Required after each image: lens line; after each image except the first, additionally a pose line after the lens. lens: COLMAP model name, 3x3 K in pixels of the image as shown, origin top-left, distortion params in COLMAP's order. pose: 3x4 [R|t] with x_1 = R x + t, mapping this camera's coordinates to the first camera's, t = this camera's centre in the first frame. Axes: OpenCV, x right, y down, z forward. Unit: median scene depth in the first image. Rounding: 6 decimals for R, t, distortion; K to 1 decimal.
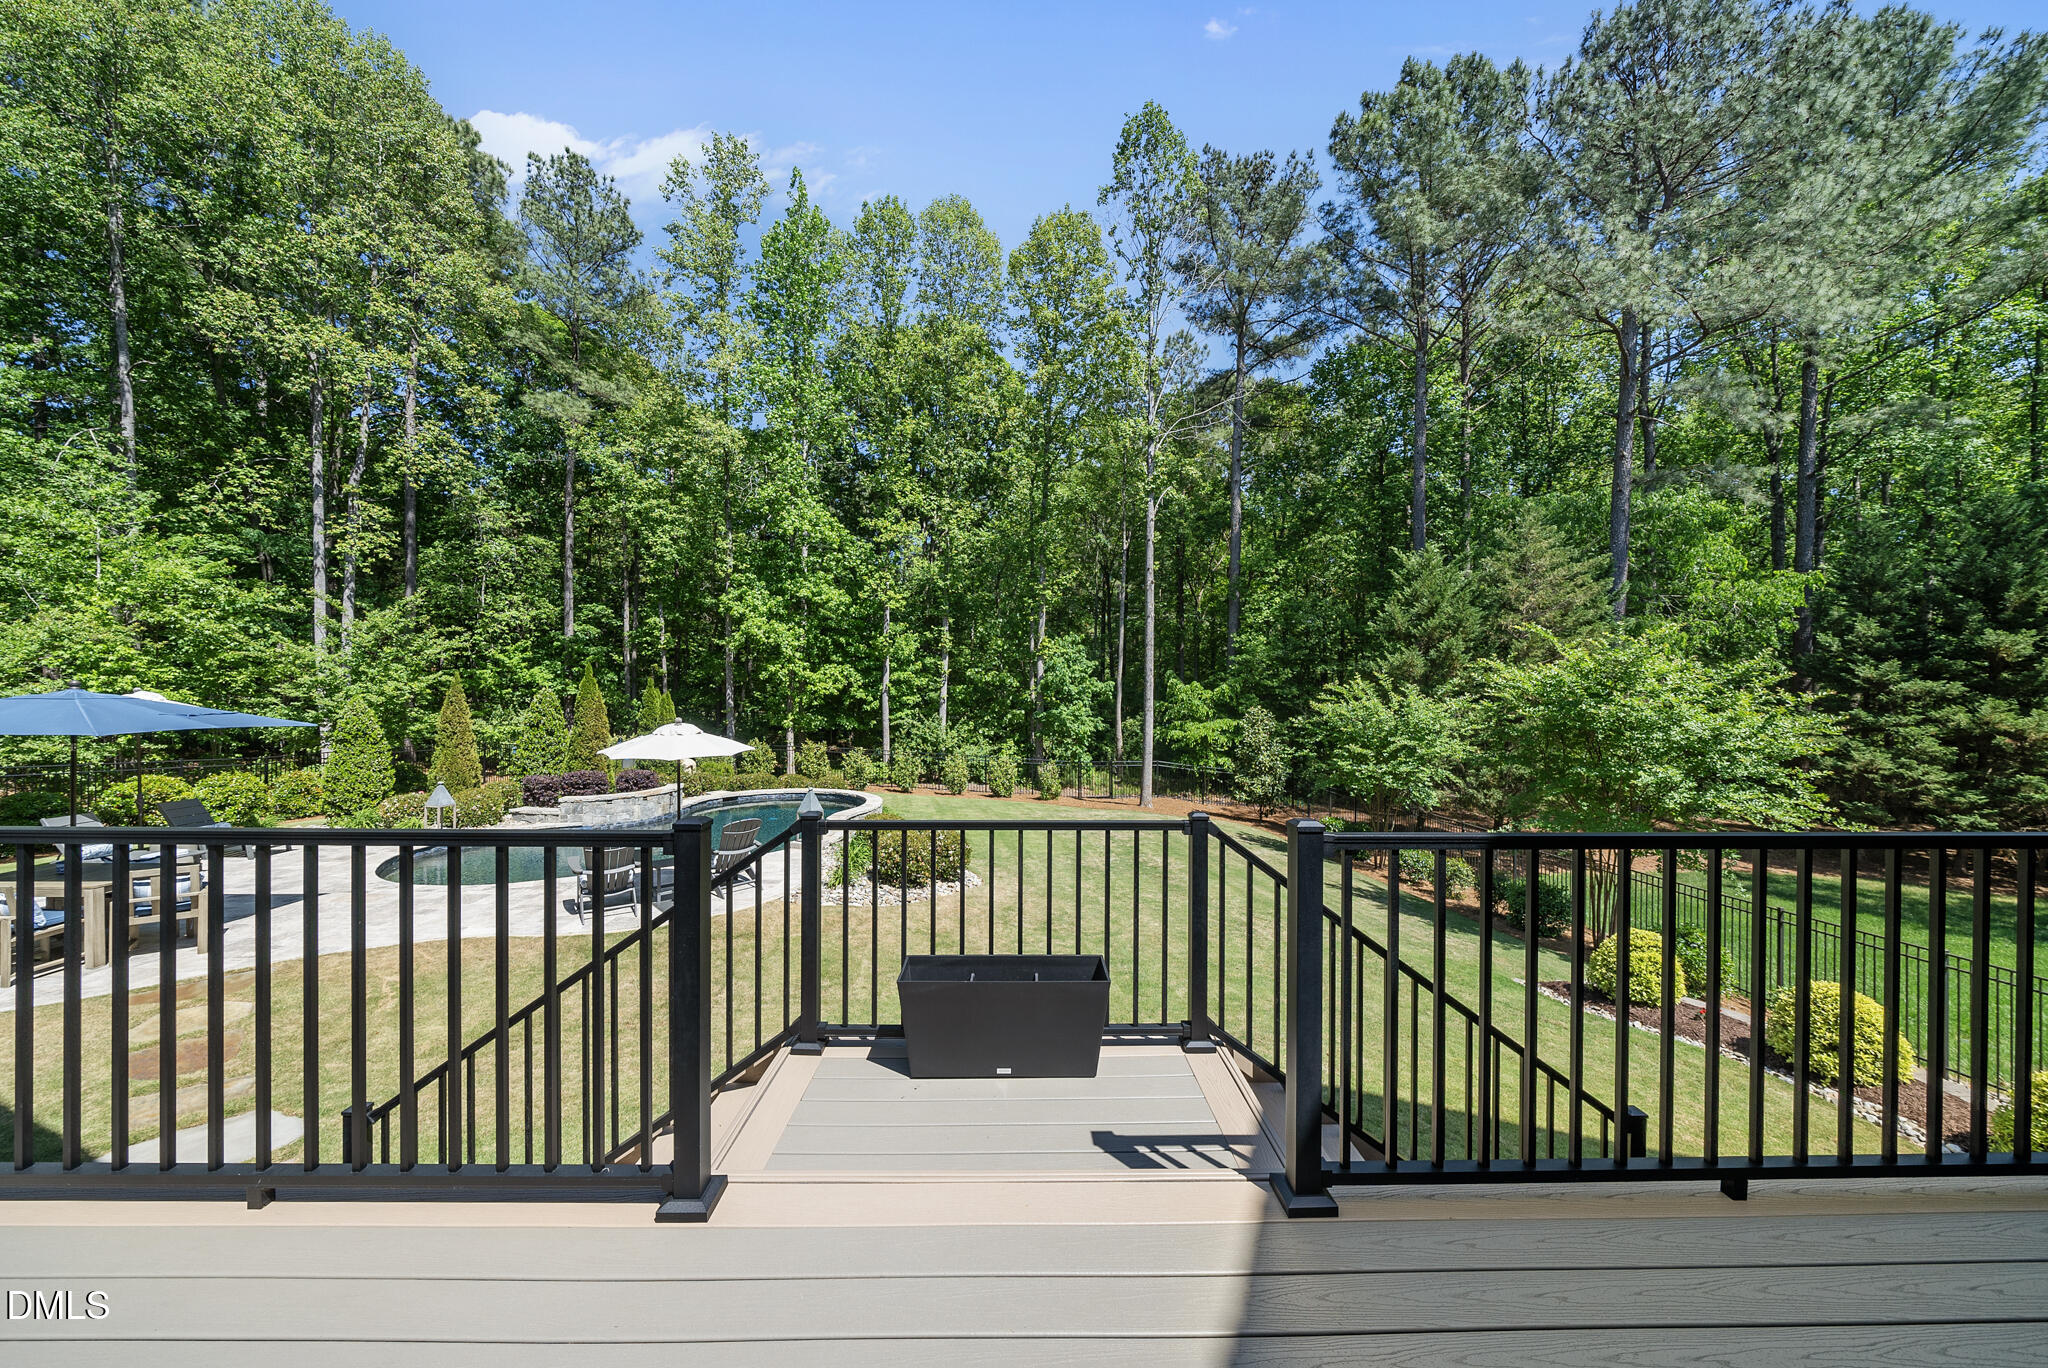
lens RADIAL K [[713.0, 0, 1020.5], [0, 713.0, 679.2], [0, 0, 1]] dist [-0.011478, 0.001133]
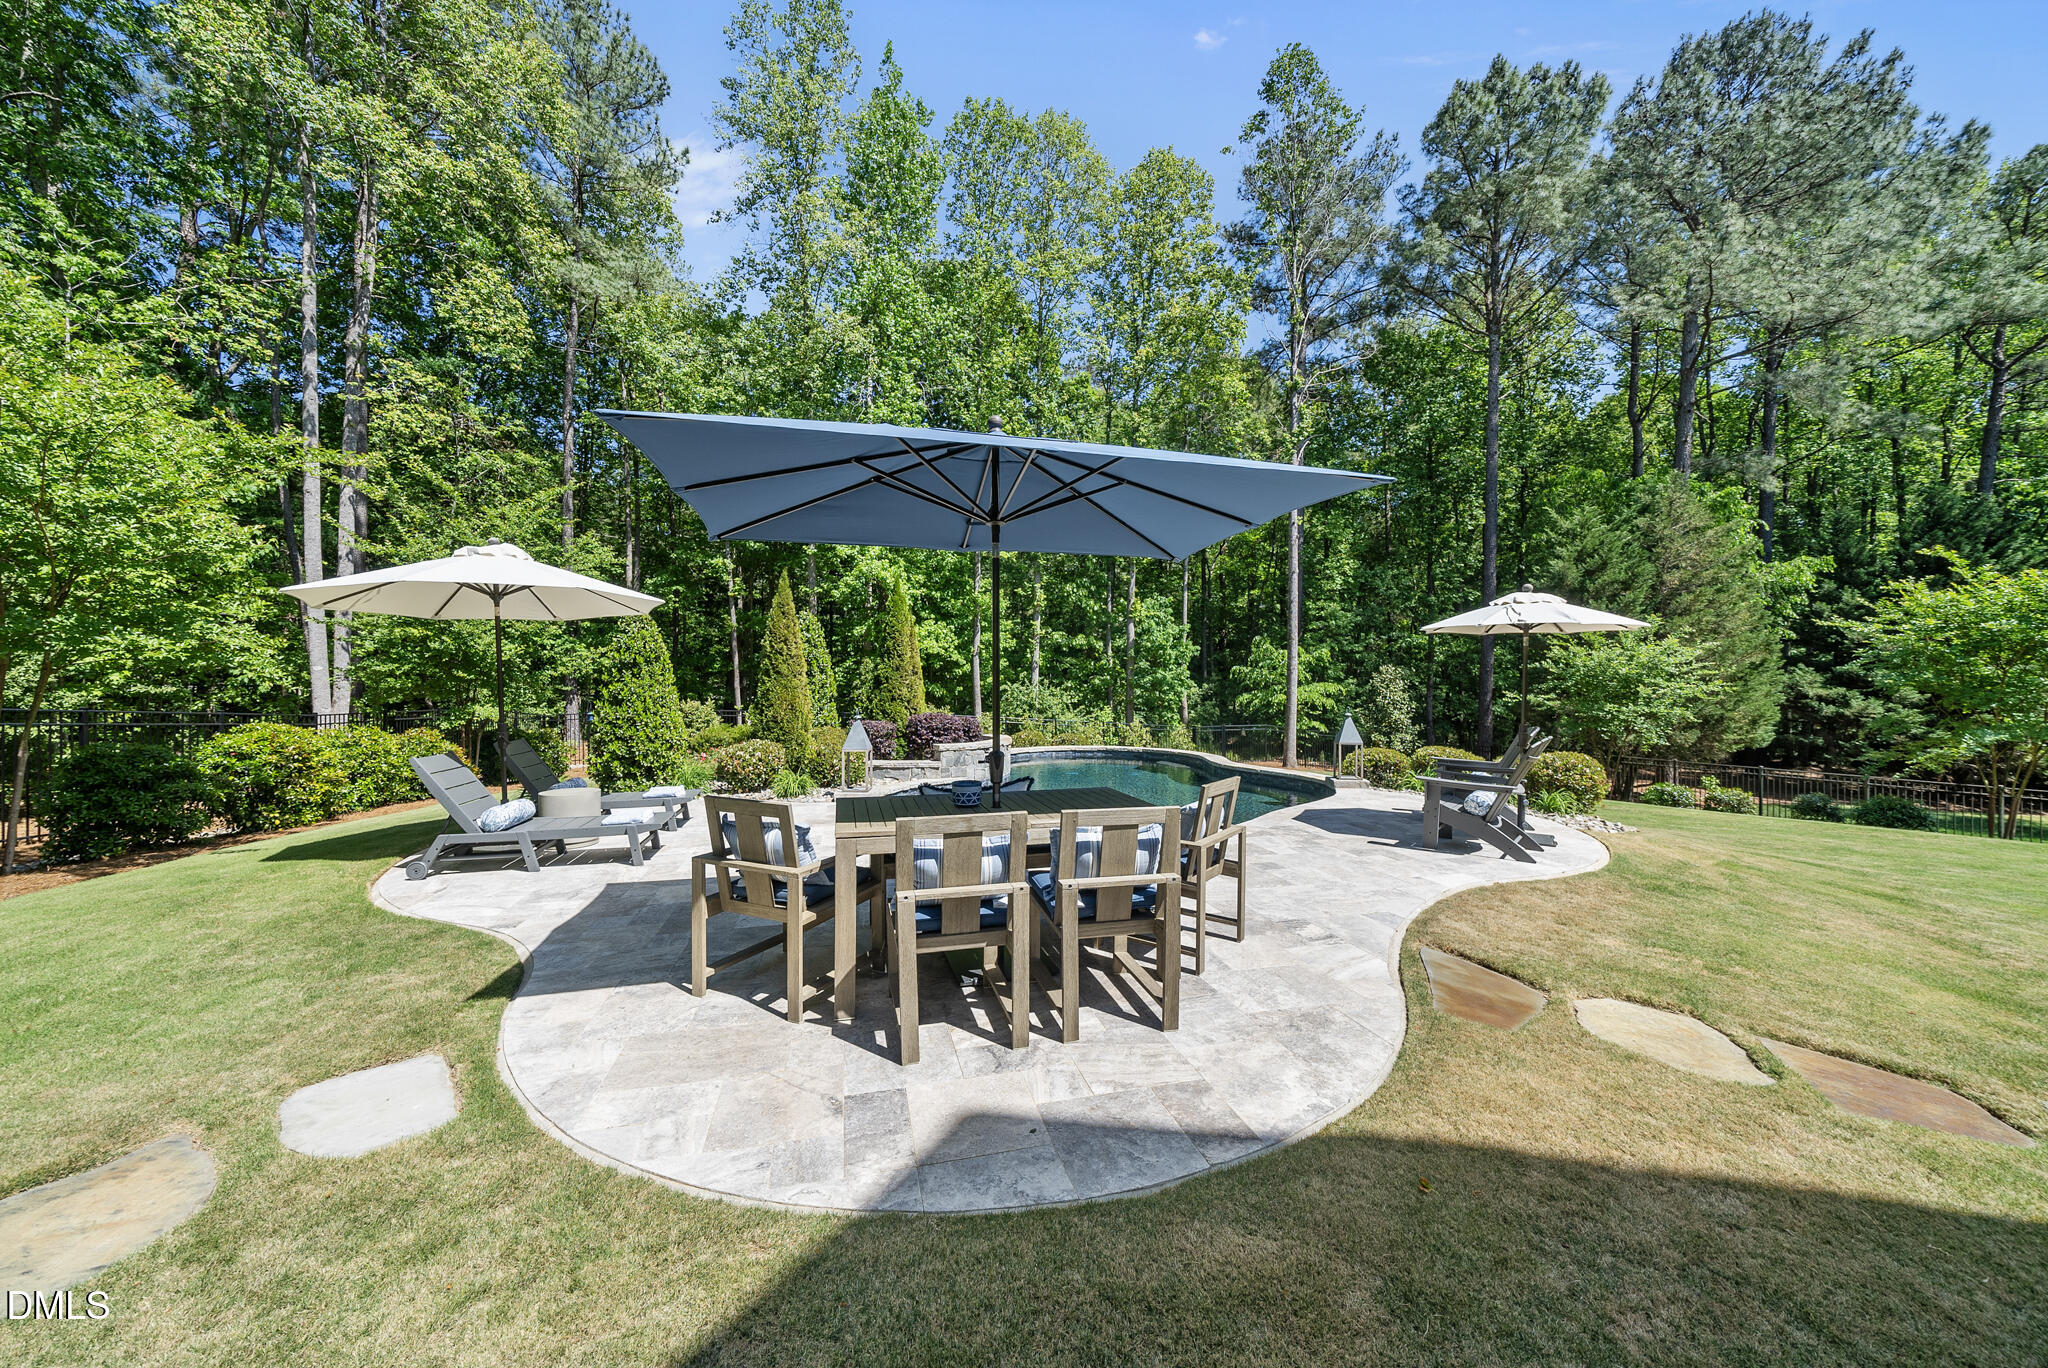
lens RADIAL K [[713.0, 0, 1028.0], [0, 713.0, 683.4], [0, 0, 1]] dist [-0.011478, 0.001133]
pose [[0.972849, -0.003049, 0.231419, -0.359323], [0.000016, 0.999914, 0.013109, 0.045678], [-0.231439, -0.012750, 0.972766, 0.122044]]
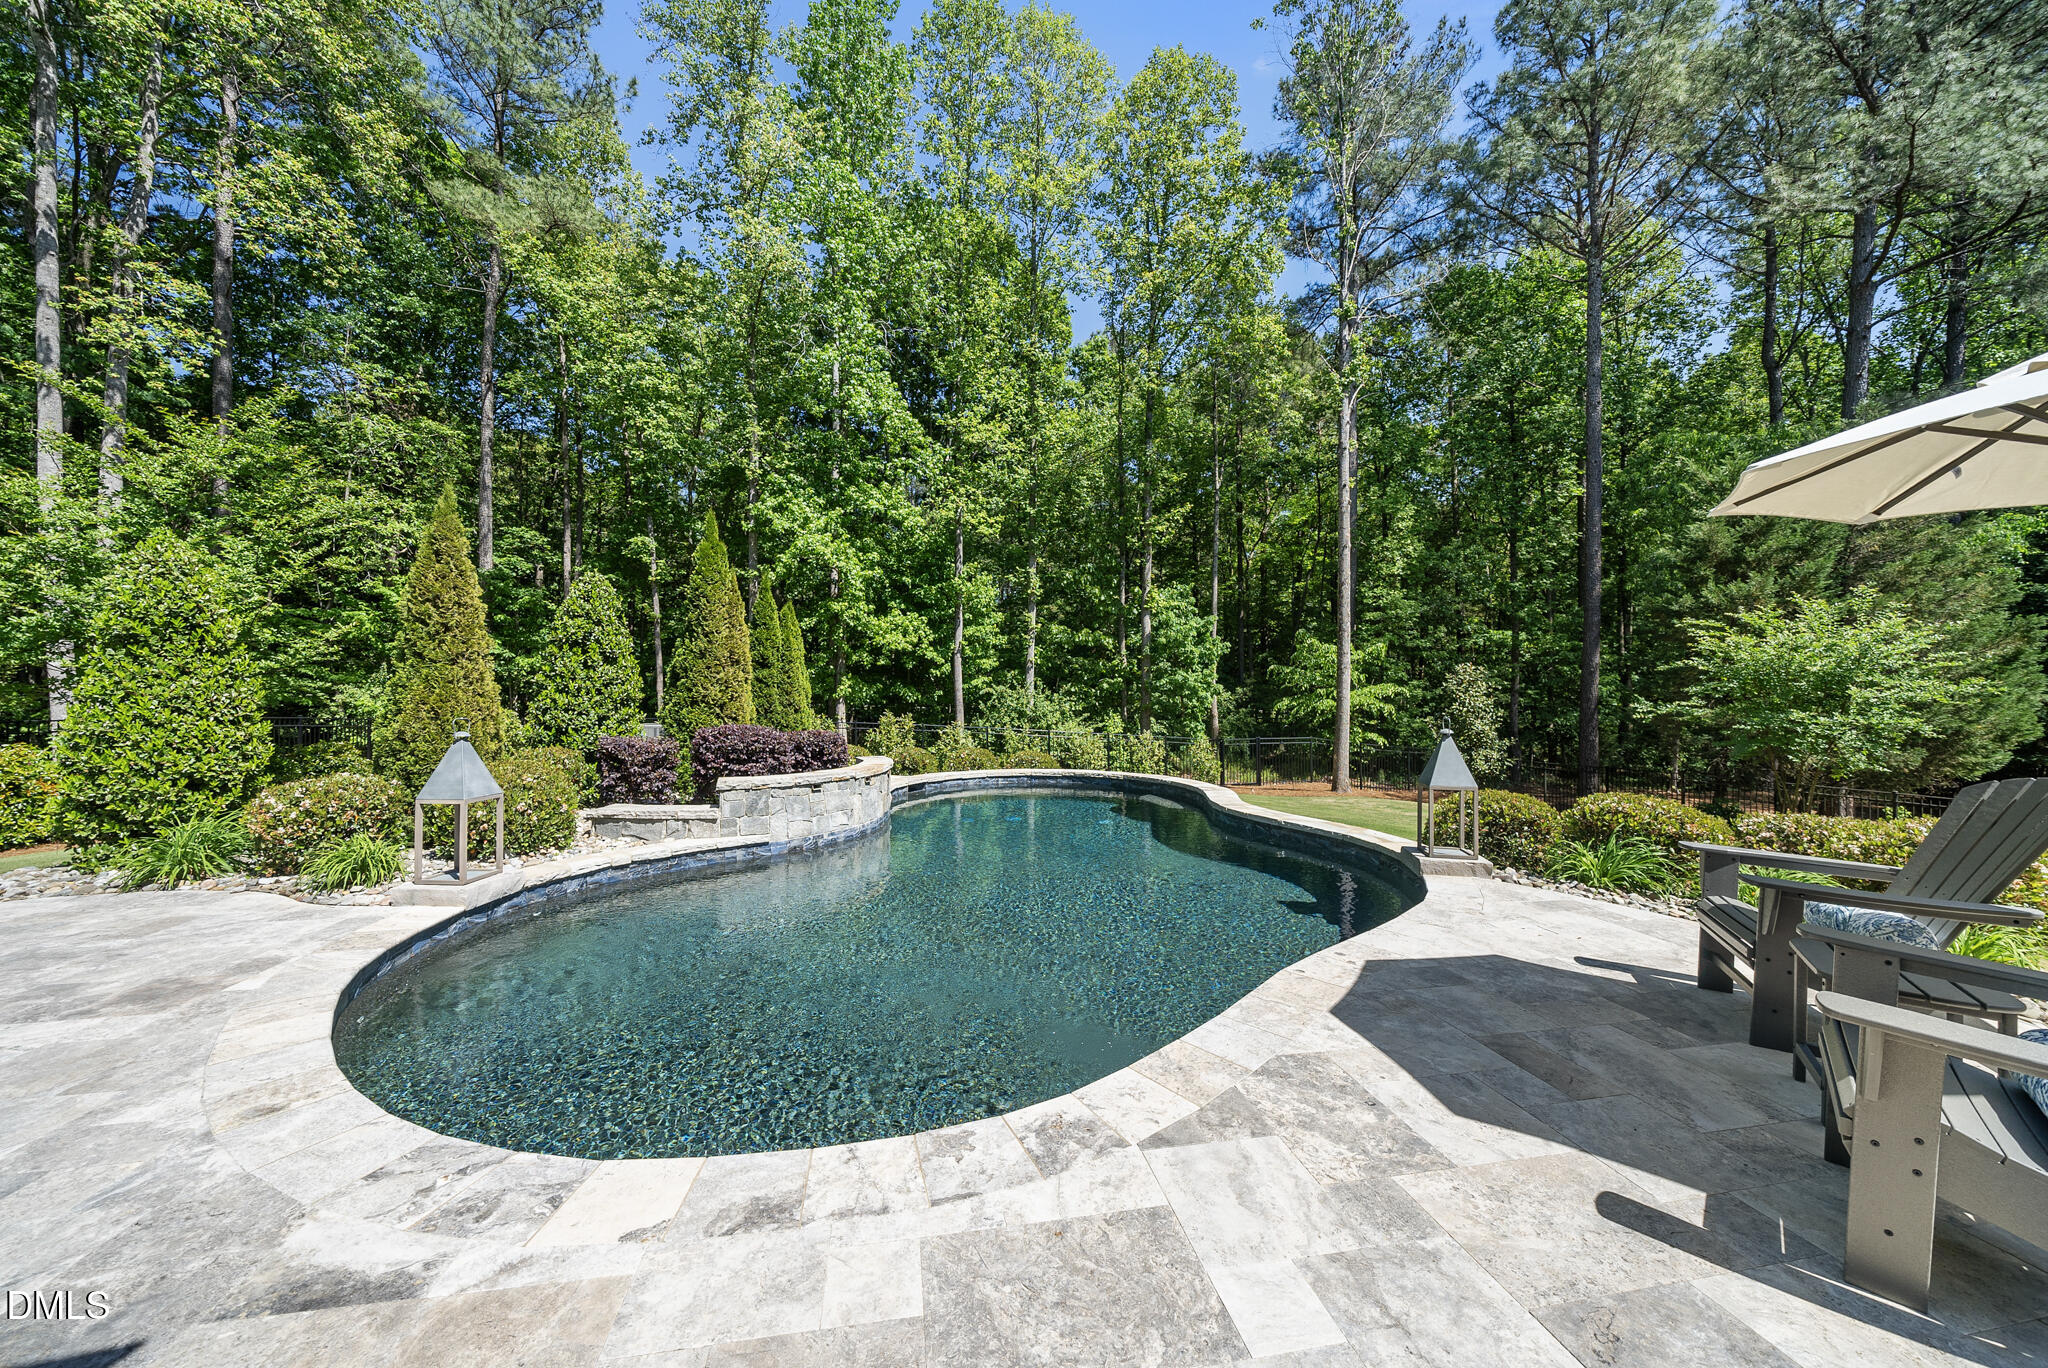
lens RADIAL K [[713.0, 0, 1027.6], [0, 713.0, 678.9], [0, 0, 1]] dist [-0.011478, 0.001133]
pose [[0.985486, -0.000059, 0.169759, -0.263542], [0.000671, 0.999993, -0.003550, 0.052590], [-0.169758, 0.003613, 0.985479, 0.263877]]
